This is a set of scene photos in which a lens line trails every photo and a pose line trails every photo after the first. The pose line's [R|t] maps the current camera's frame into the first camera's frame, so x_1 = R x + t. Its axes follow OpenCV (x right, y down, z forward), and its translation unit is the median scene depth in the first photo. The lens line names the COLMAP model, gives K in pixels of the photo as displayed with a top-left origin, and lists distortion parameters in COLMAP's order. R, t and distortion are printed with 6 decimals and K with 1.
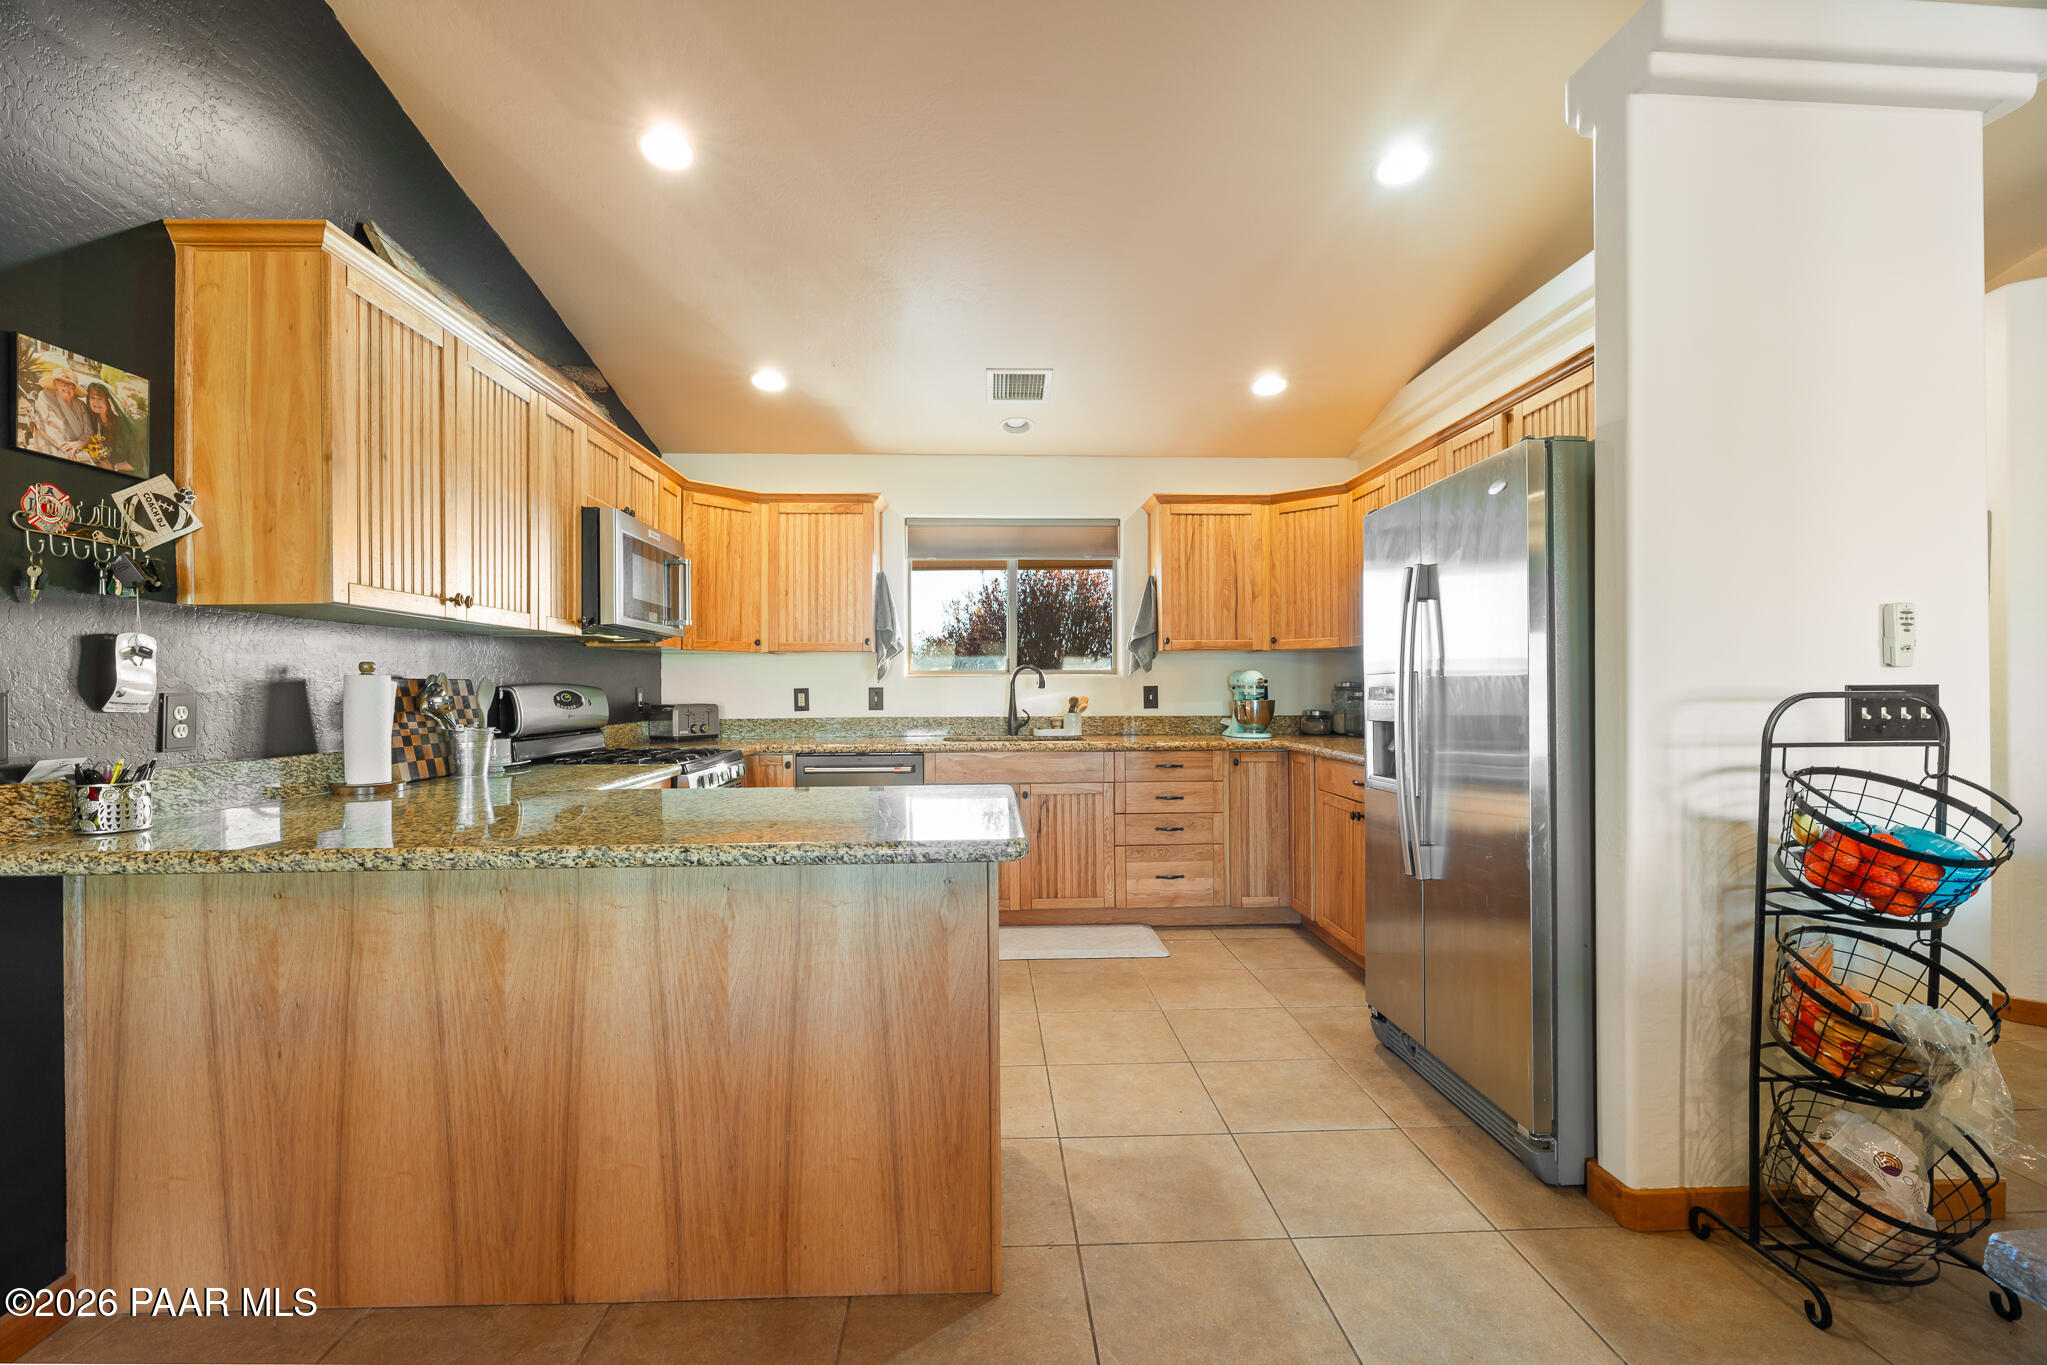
lens RADIAL K [[900.0, 0, 1023.5], [0, 900.0, 682.5], [0, 0, 1]] dist [-0.010594, 0.000135]
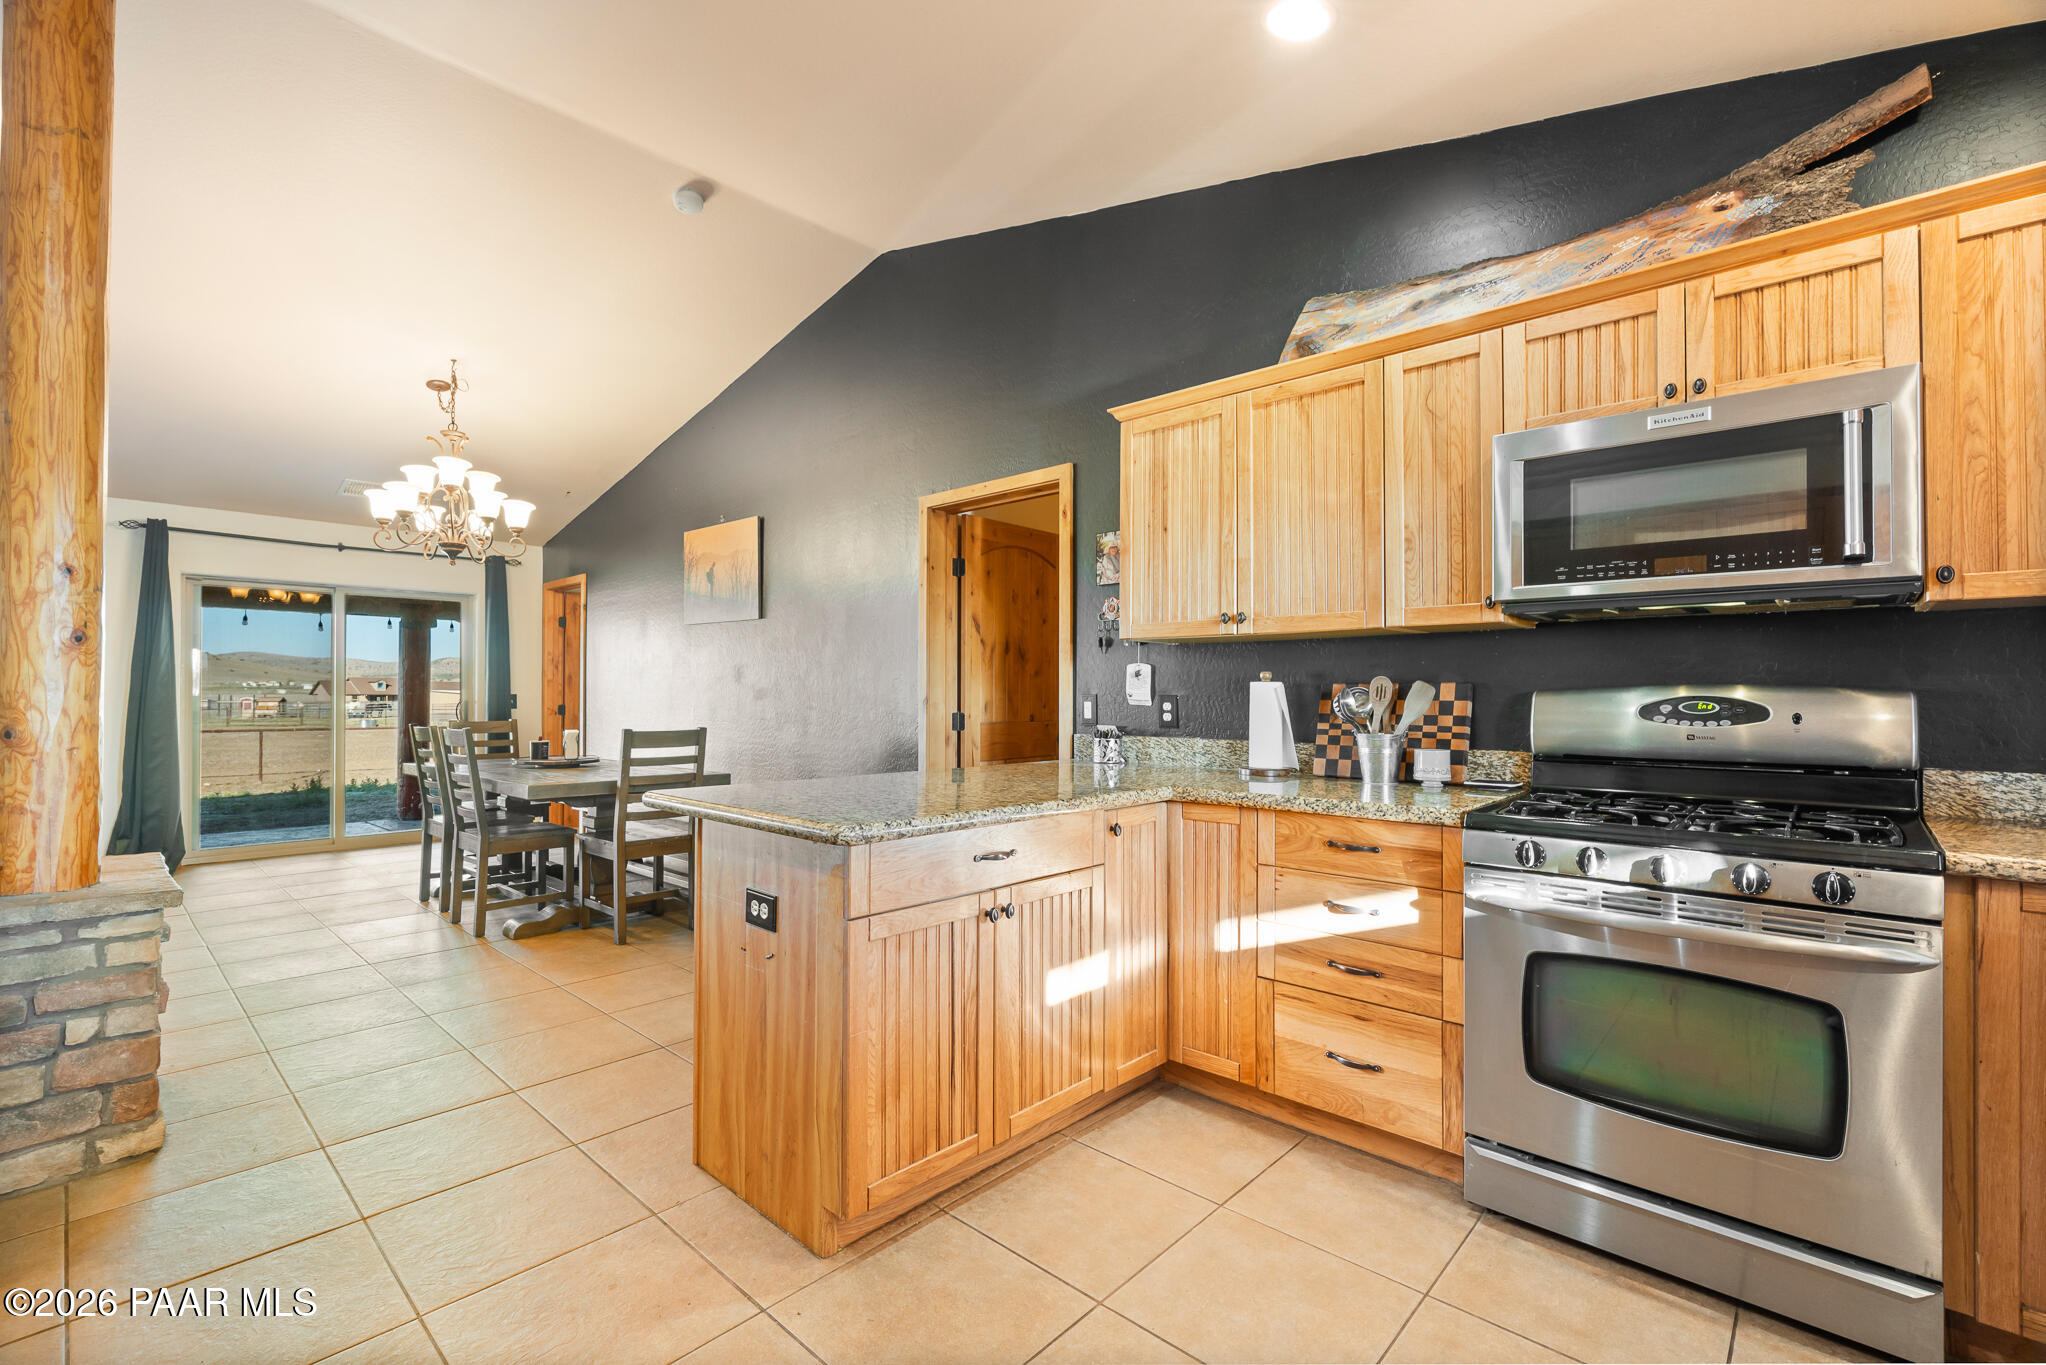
lens RADIAL K [[905.8, 0, 1030.4], [0, 905.8, 685.7], [0, 0, 1]] dist [-0.002749, -0.000551]
pose [[-0.714247, -0.003407, -0.699885, 0.289109], [0.005529, 0.999929, -0.010510, 0.005949], [0.699872, -0.011376, -0.714178, 1.223547]]
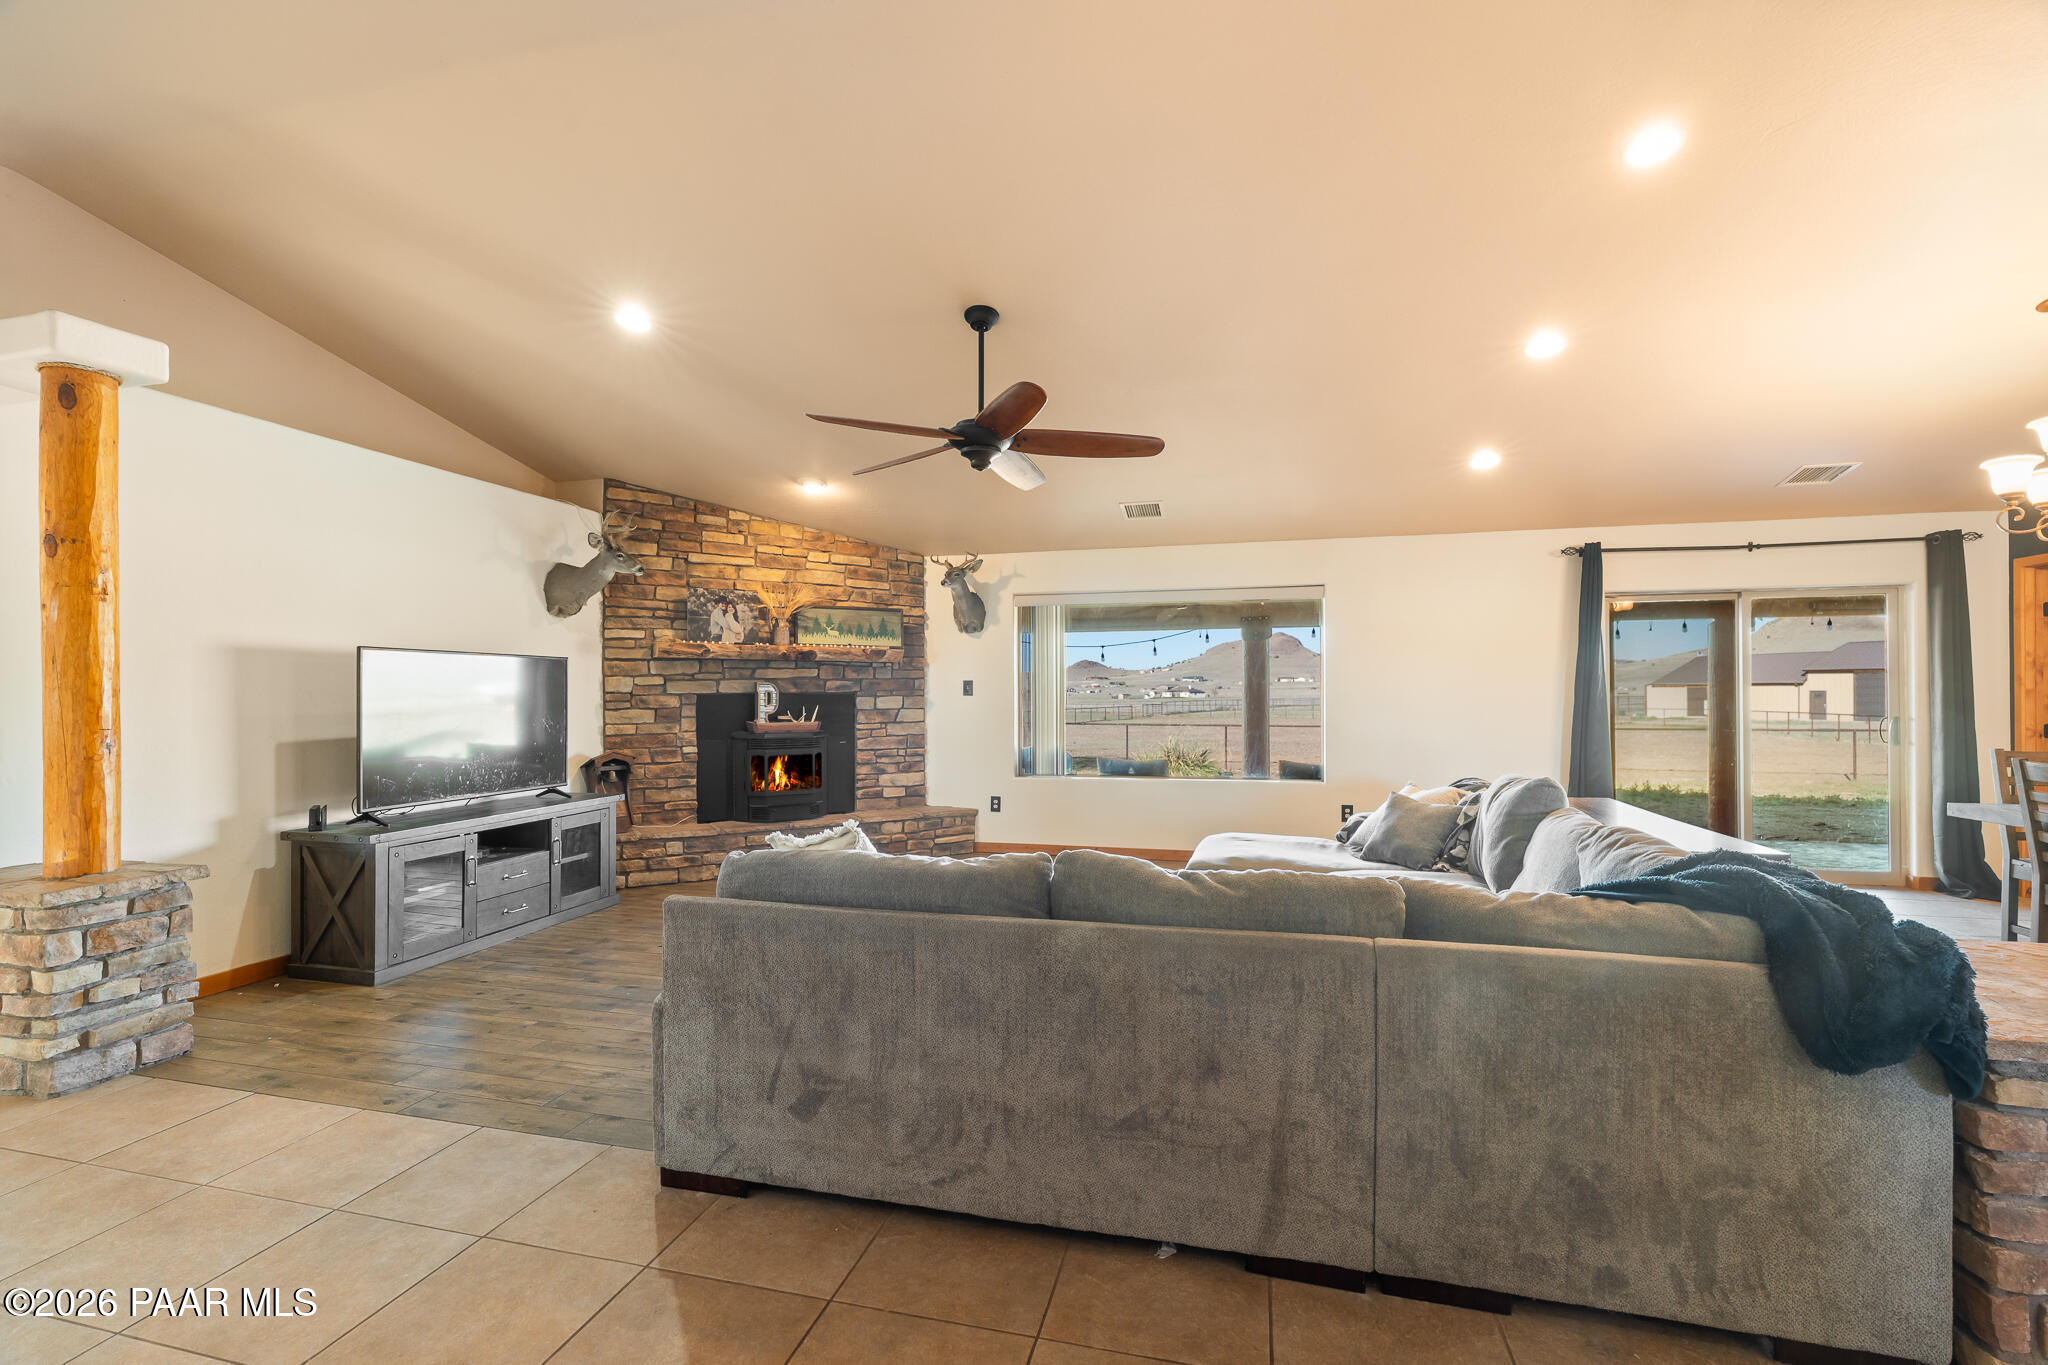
lens RADIAL K [[913.3, 0, 1020.7], [0, 913.3, 692.5], [0, 0, 1]] dist [-0.005011, -0.000555]
pose [[-0.956481, 0.009219, 0.291649, 0.867988], [0.007667, 0.999950, -0.006467, -0.038627], [-0.291694, -0.003949, -0.956503, 0.887671]]
